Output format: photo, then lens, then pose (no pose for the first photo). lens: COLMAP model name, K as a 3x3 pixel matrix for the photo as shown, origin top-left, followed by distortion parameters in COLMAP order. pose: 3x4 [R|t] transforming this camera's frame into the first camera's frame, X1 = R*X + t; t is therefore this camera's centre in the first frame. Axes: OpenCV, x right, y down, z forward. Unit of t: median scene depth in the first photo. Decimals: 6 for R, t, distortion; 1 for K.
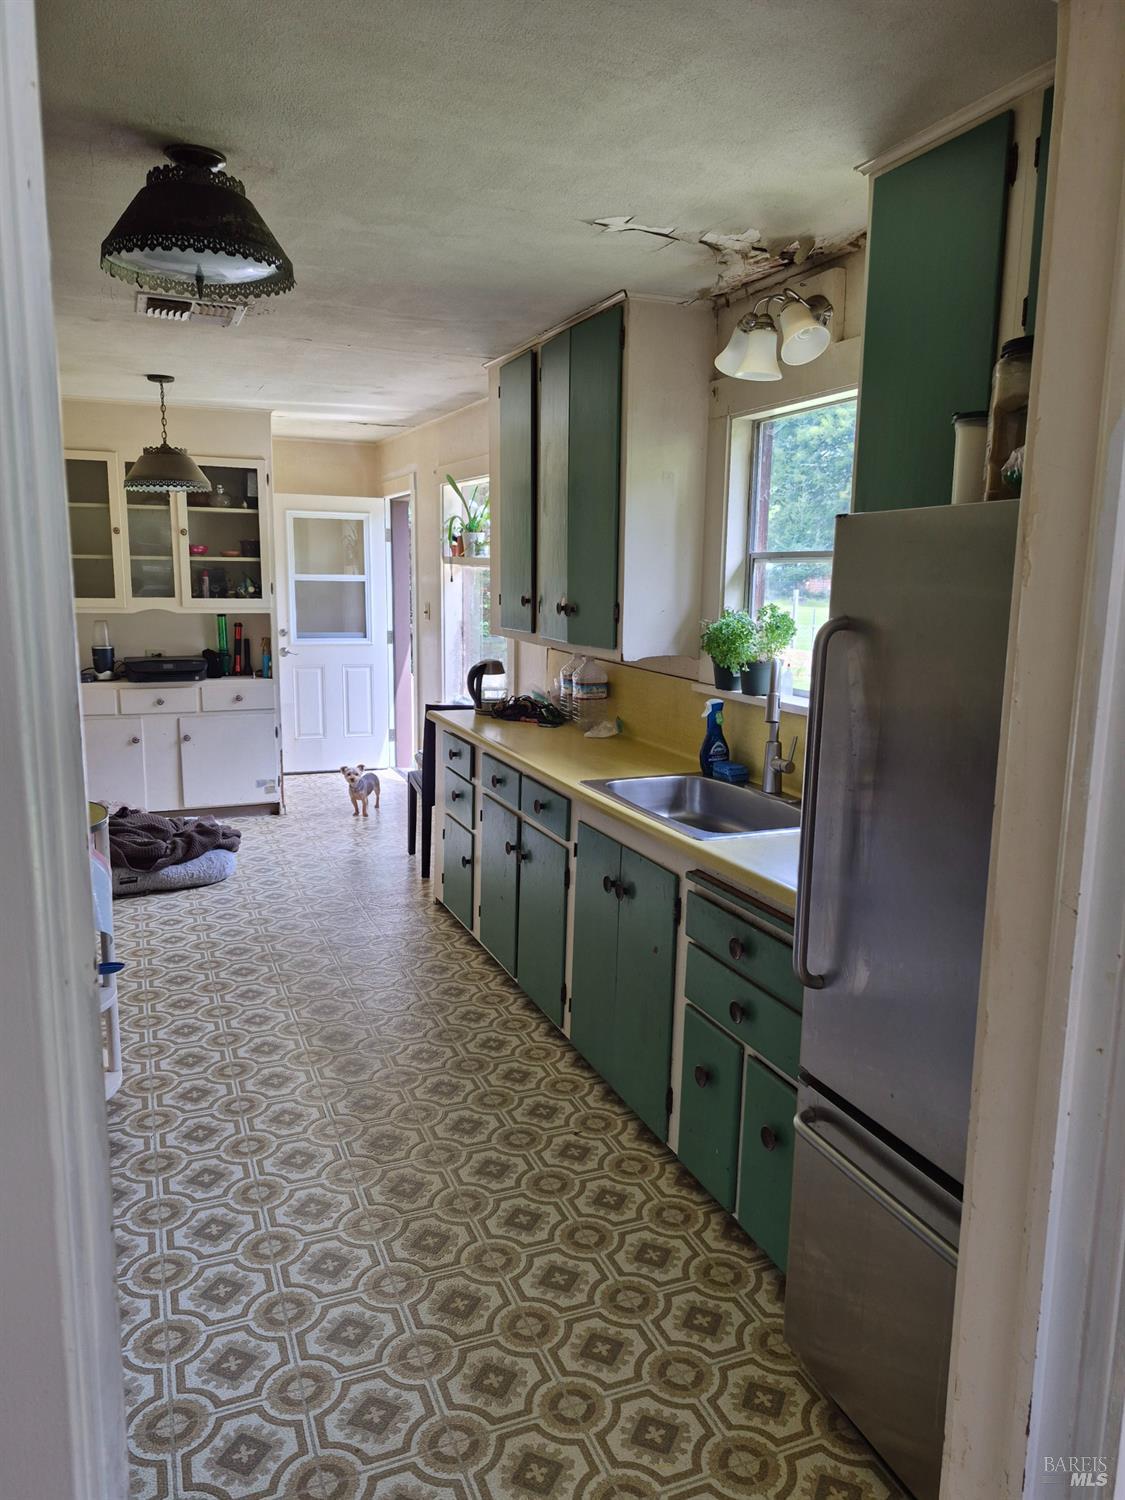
lens RADIAL K [[1014.6, 0, 562.5], [0, 1014.6, 750.0], [0, 0, 1]] dist [0.078930, -0.001972]
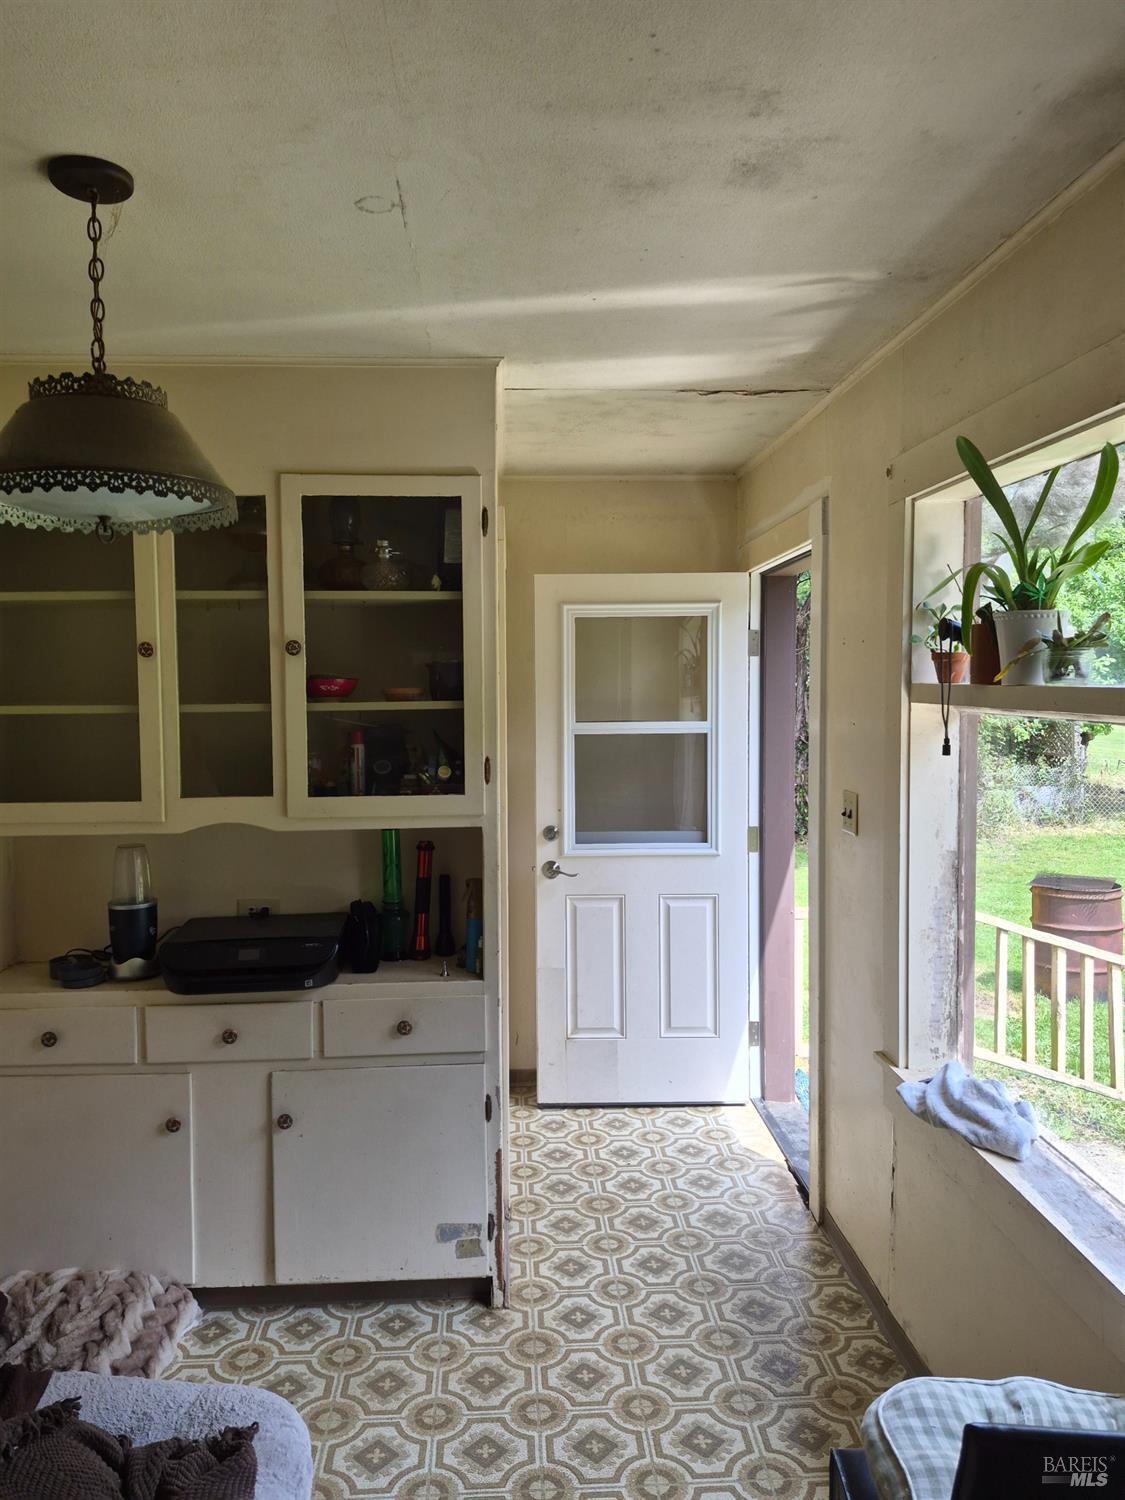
lens RADIAL K [[1014.6, 0, 562.5], [0, 1014.6, 750.0], [0, 0, 1]] dist [0.078930, -0.001972]
pose [[0.943248, -0.000207, -0.332090, -0.113808], [-0.037342, 0.993592, -0.106683, -0.122042], [0.329983, 0.113029, 0.937195, 0.611437]]
